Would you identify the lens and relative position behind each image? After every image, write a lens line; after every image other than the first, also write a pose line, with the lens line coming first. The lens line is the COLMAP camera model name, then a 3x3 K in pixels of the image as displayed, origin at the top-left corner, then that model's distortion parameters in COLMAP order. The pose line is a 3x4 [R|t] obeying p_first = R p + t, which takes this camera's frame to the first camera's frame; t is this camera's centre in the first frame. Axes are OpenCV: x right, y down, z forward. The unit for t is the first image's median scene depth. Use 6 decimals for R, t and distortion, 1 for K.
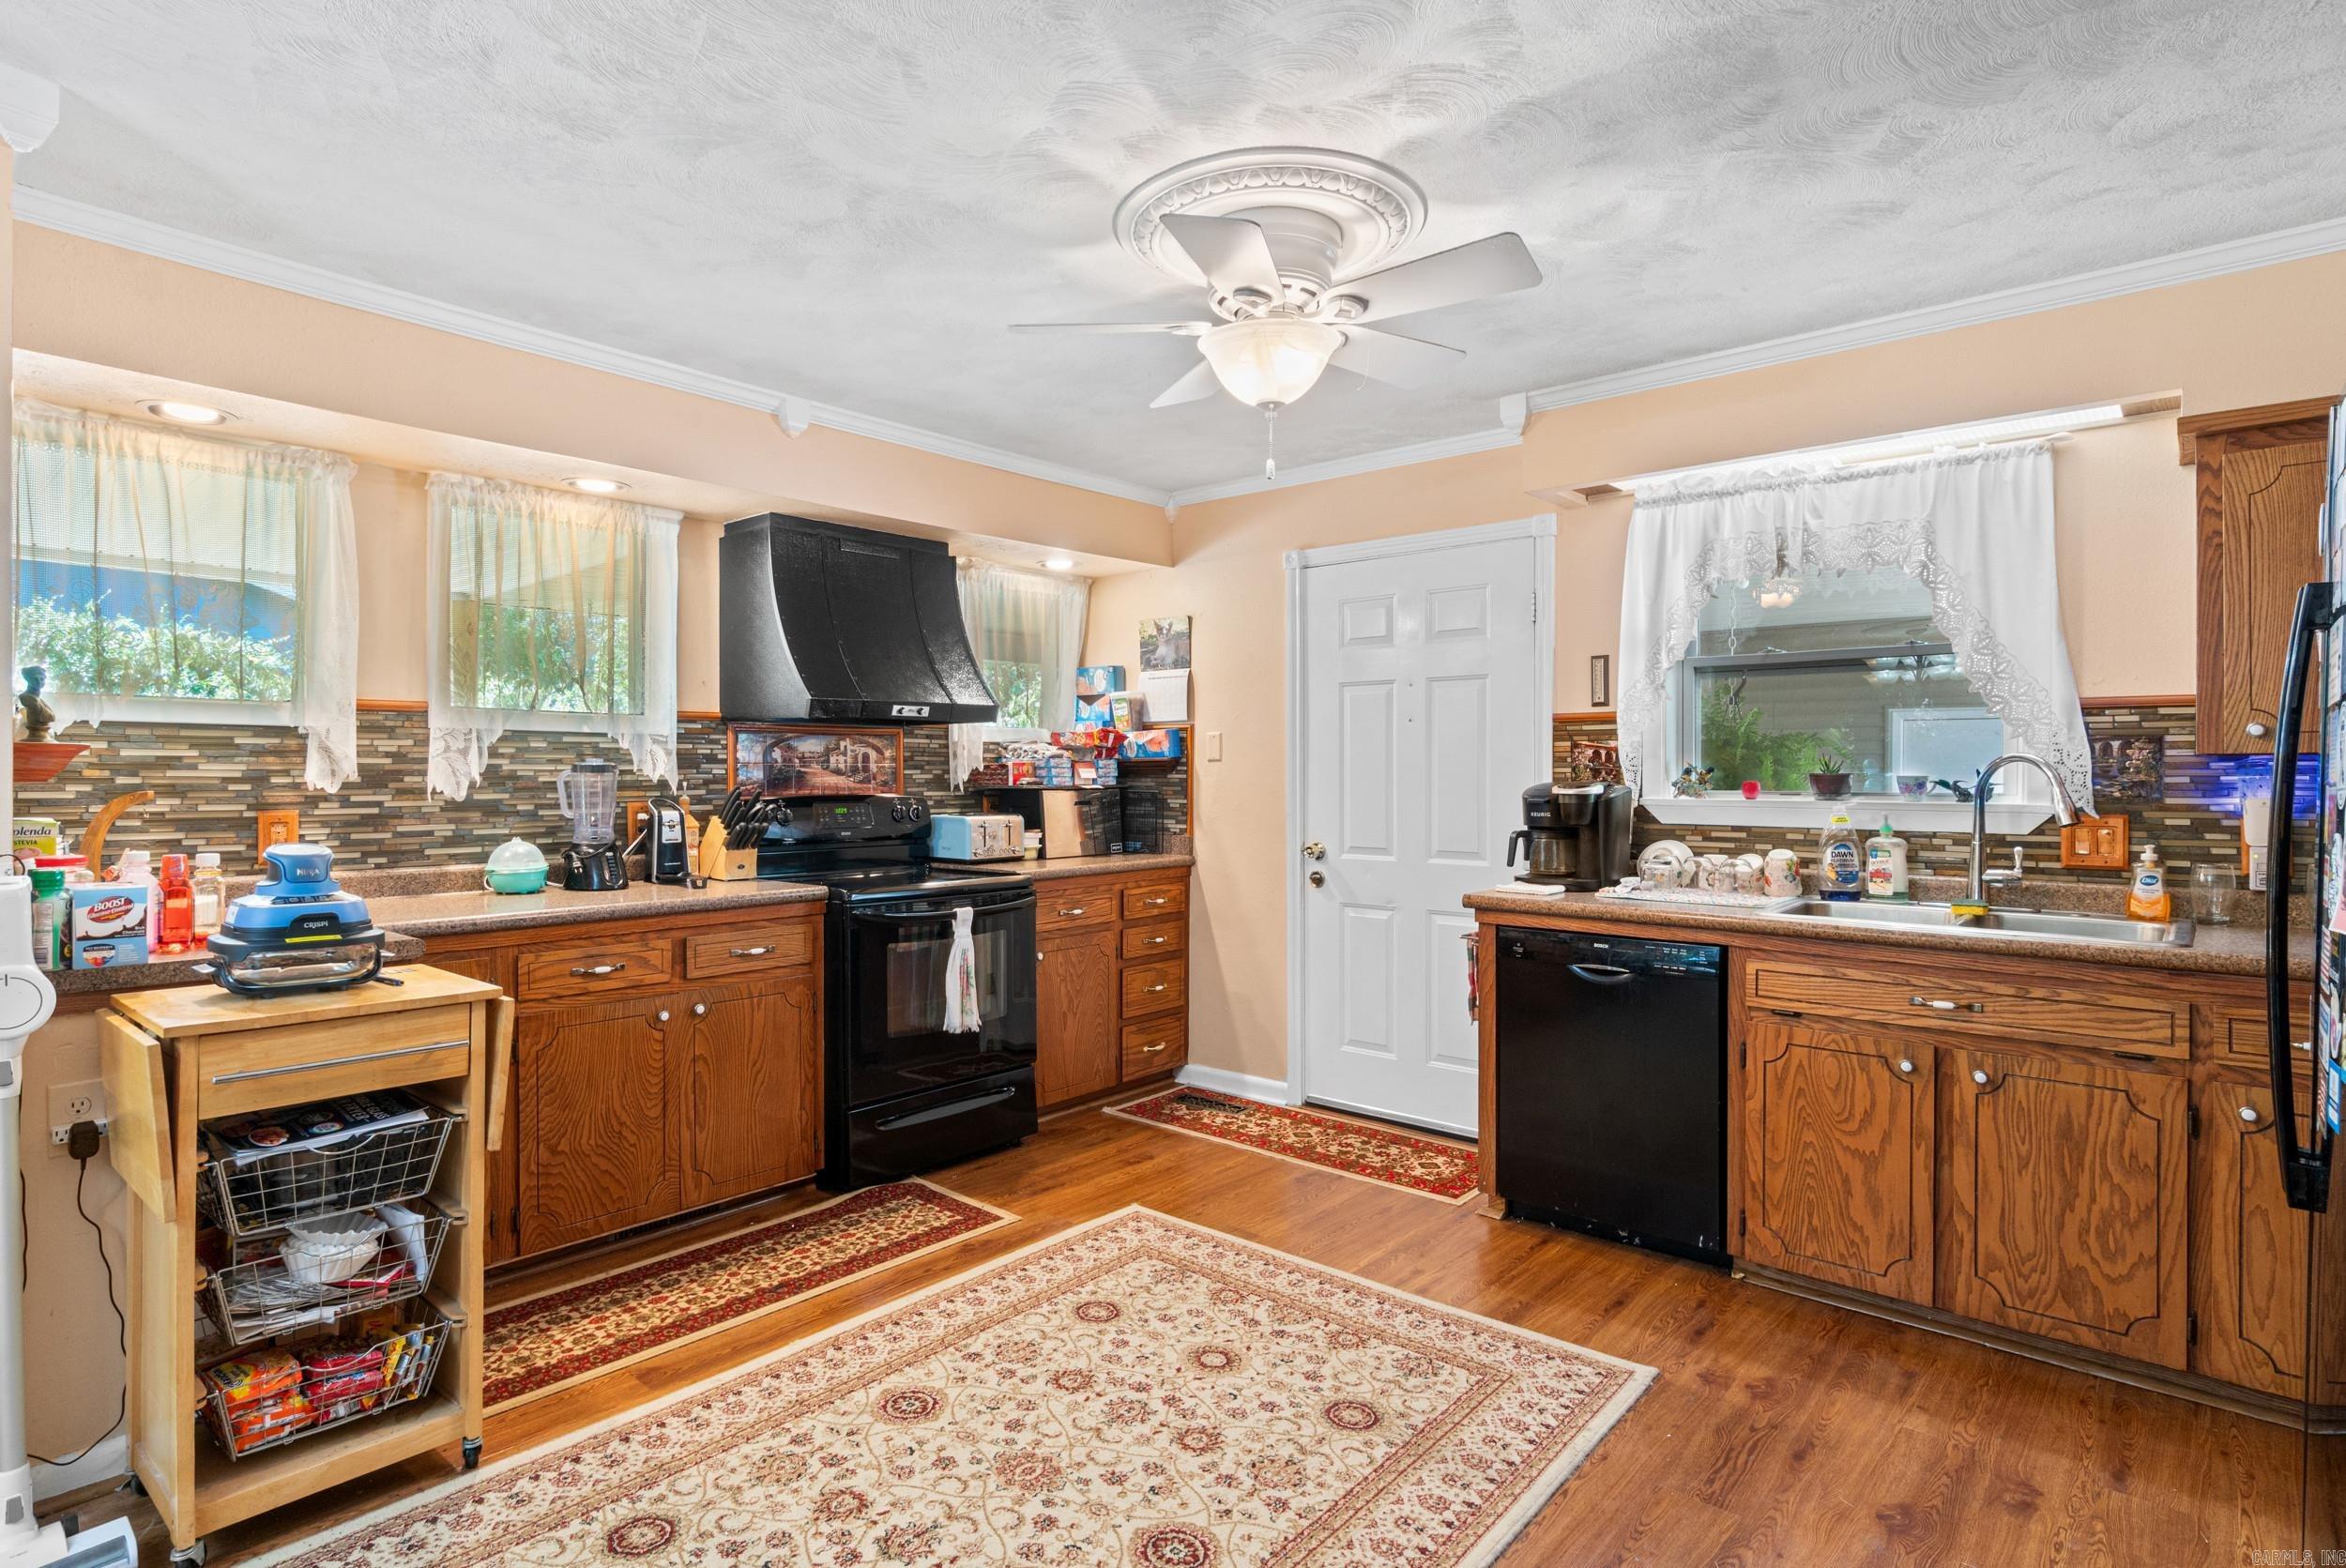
lens RADIAL K [[1205.8, 0, 1172.3], [0, 1205.8, 778.7], [0, 0, 1]] dist [-0.006711, 0.001079]
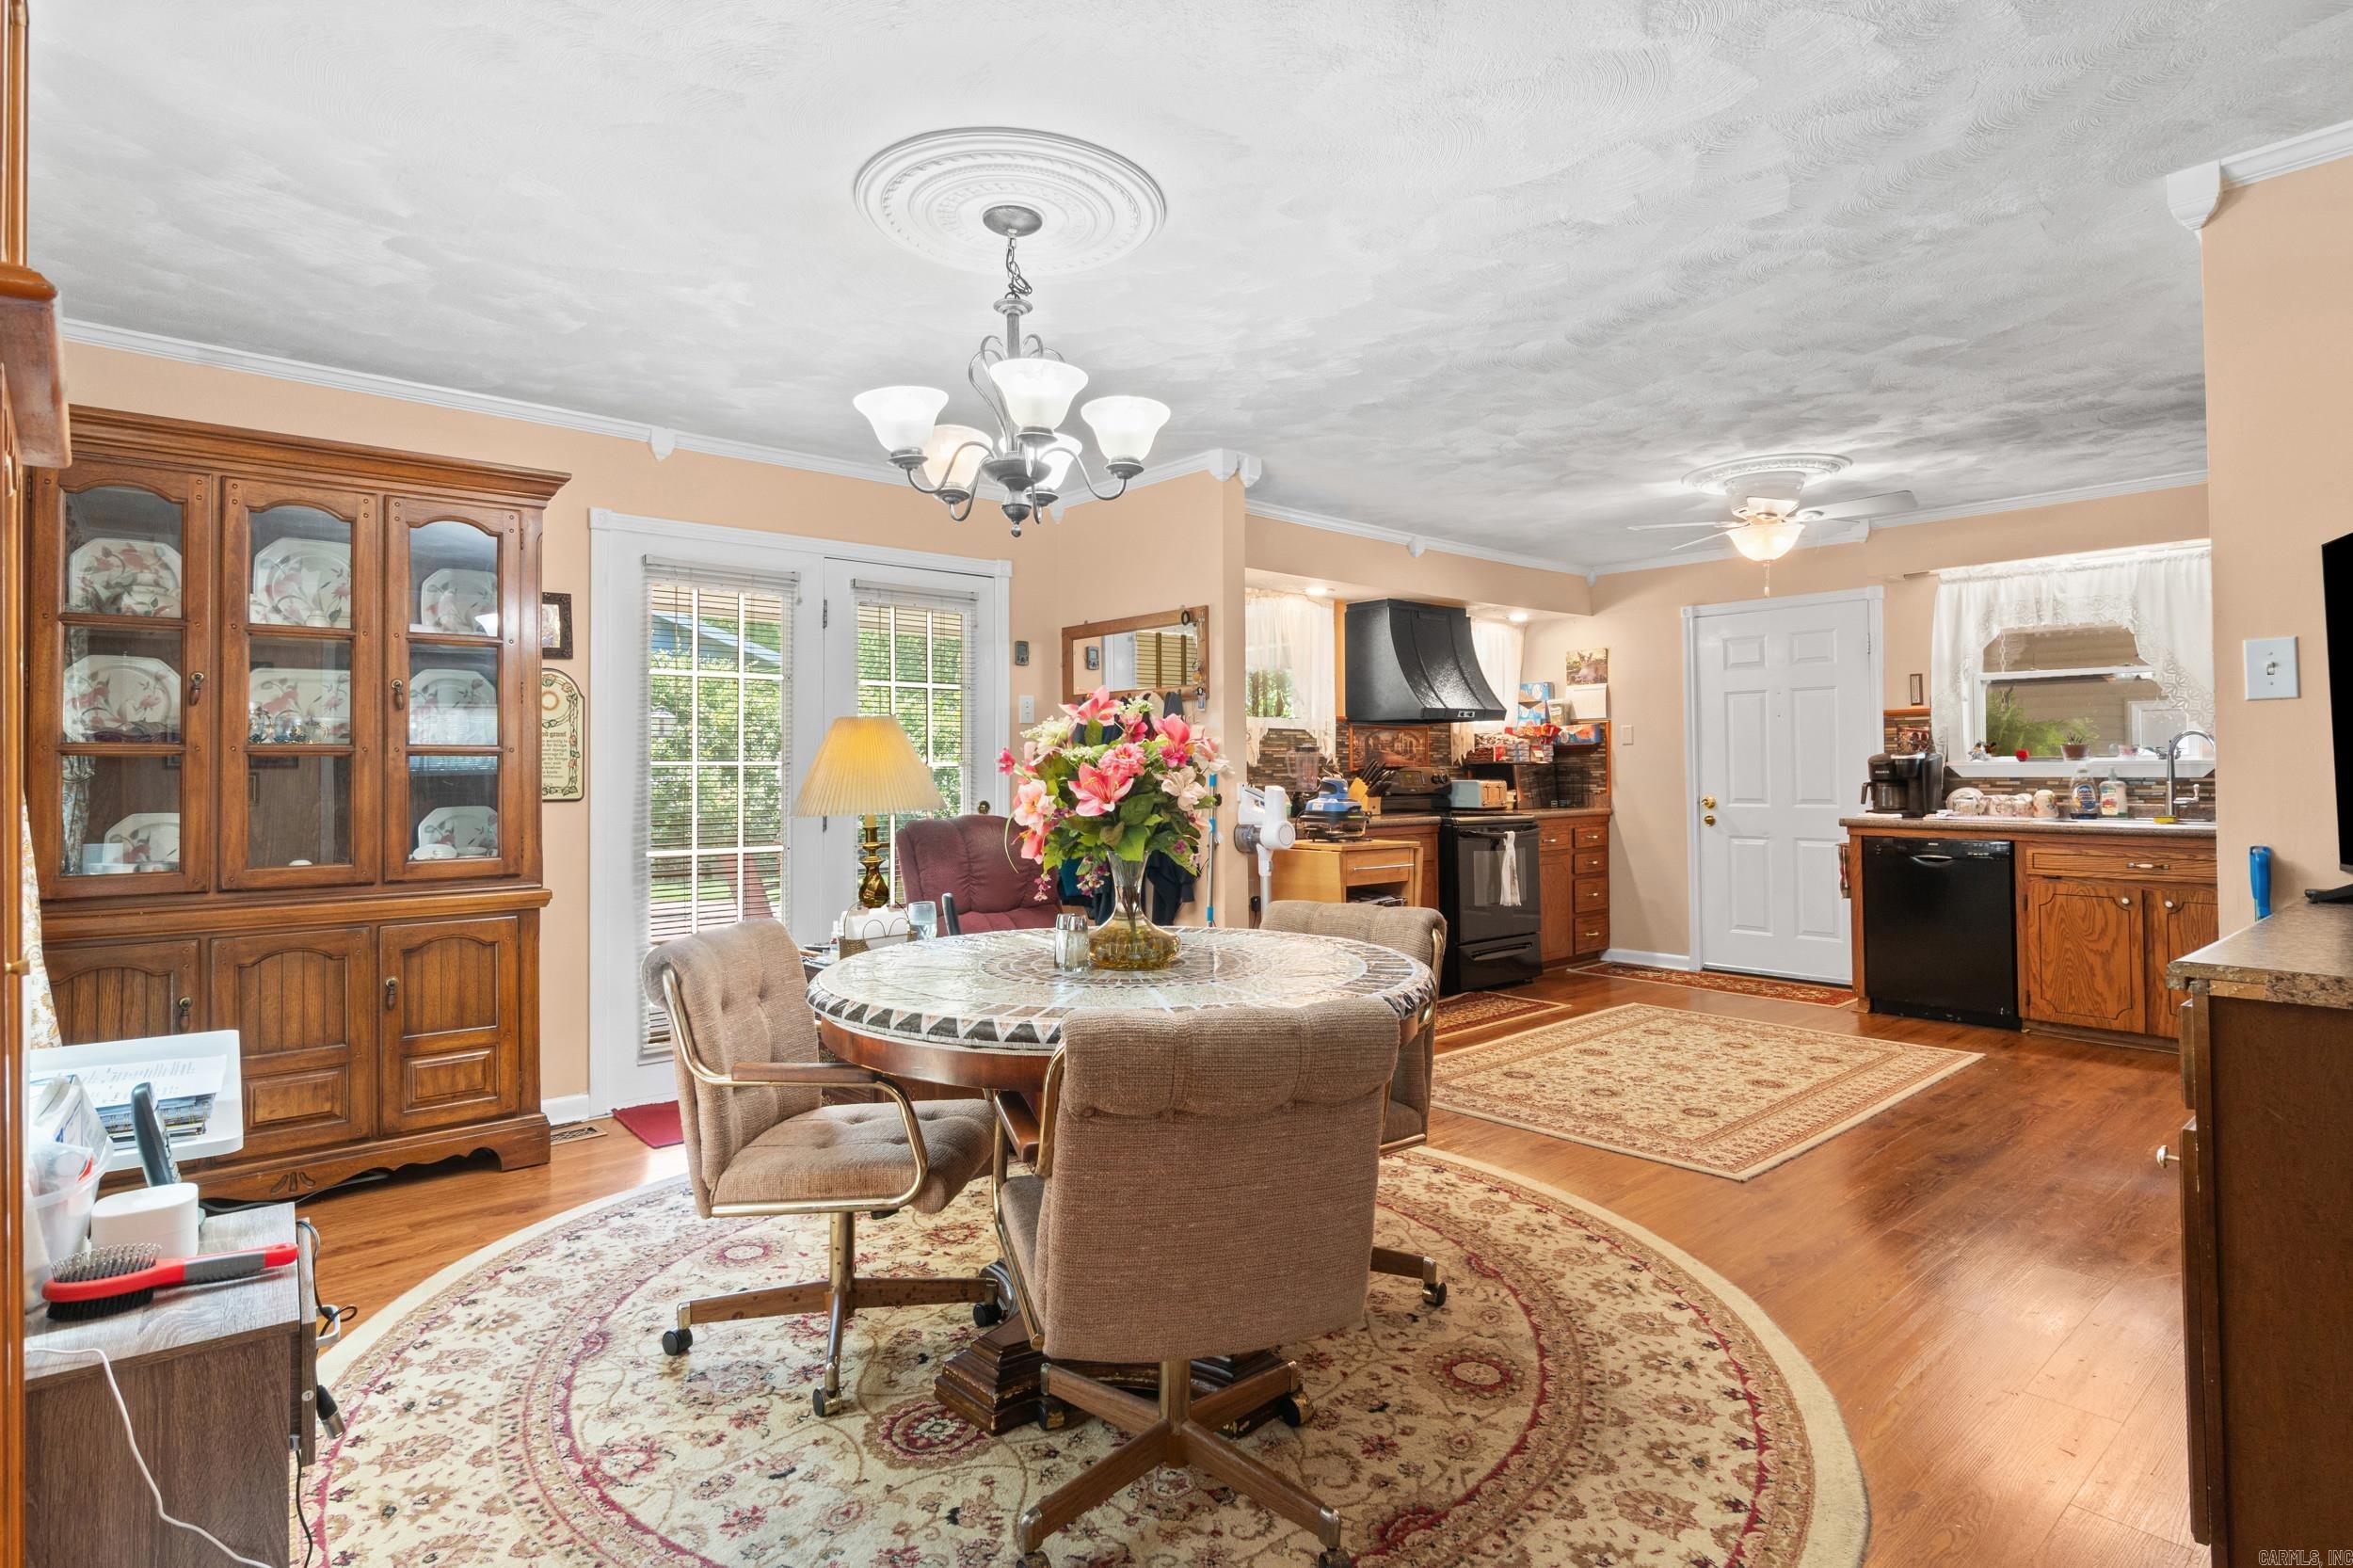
lens RADIAL K [[1209.4, 0, 1168.8], [0, 1209.4, 743.8], [0, 0, 1]] dist [-0.006711, 0.001079]
pose [[0.989639, -0.010382, -0.143201, -0.421525], [0.006079, 0.999518, -0.030448, 0.035707], [0.143448, 0.029262, 0.989225, -0.767659]]
